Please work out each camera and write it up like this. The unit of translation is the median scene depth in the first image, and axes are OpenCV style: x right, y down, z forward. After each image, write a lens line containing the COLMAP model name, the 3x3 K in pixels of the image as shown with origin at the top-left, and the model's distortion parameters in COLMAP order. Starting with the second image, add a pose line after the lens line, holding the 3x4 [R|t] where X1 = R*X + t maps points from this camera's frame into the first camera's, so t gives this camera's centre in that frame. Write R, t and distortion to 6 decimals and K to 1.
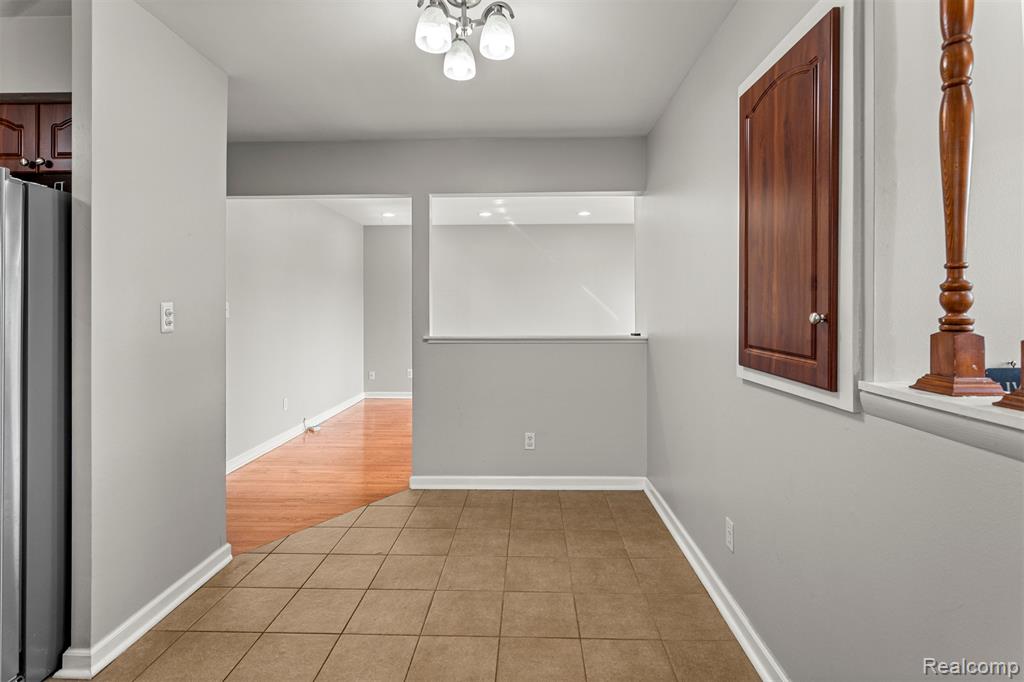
lens RADIAL K [[490.8, 0, 511.7], [0, 490.8, 309.0], [0, 0, 1]] dist [0.000433, 0.000349]
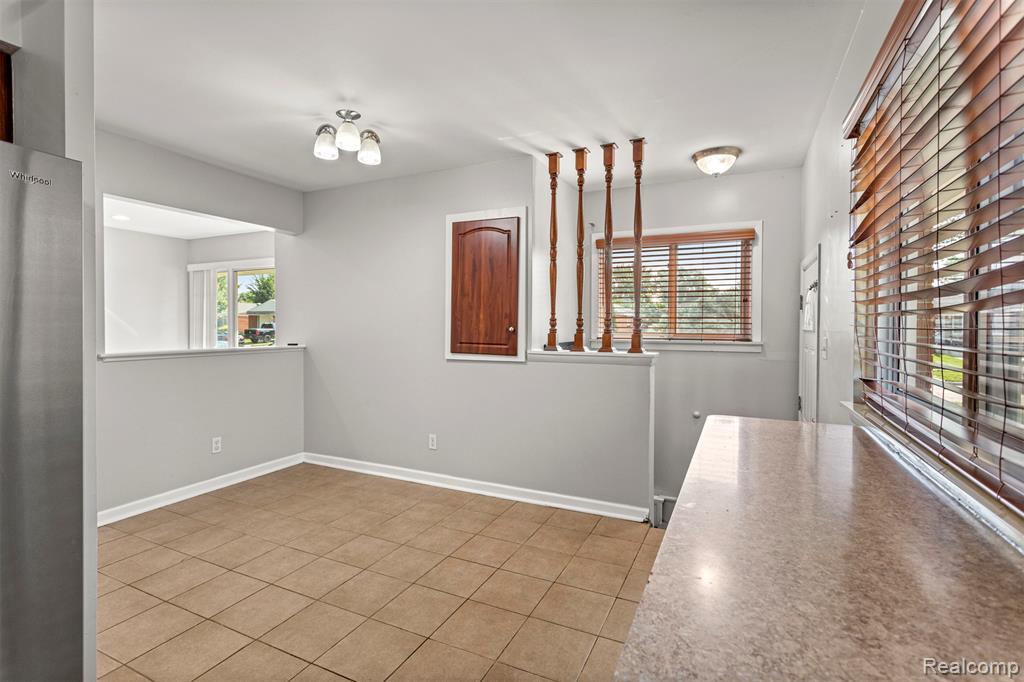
lens RADIAL K [[482.6, 0, 505.9], [0, 482.6, 337.3], [0, 0, 1]] dist [0.005692, 0.000691]
pose [[0.411402, -0.020319, 0.911227, -0.937099], [-0.005842, 0.999672, 0.024929, -0.001011], [-0.911435, -0.015580, 0.411149, -0.031619]]
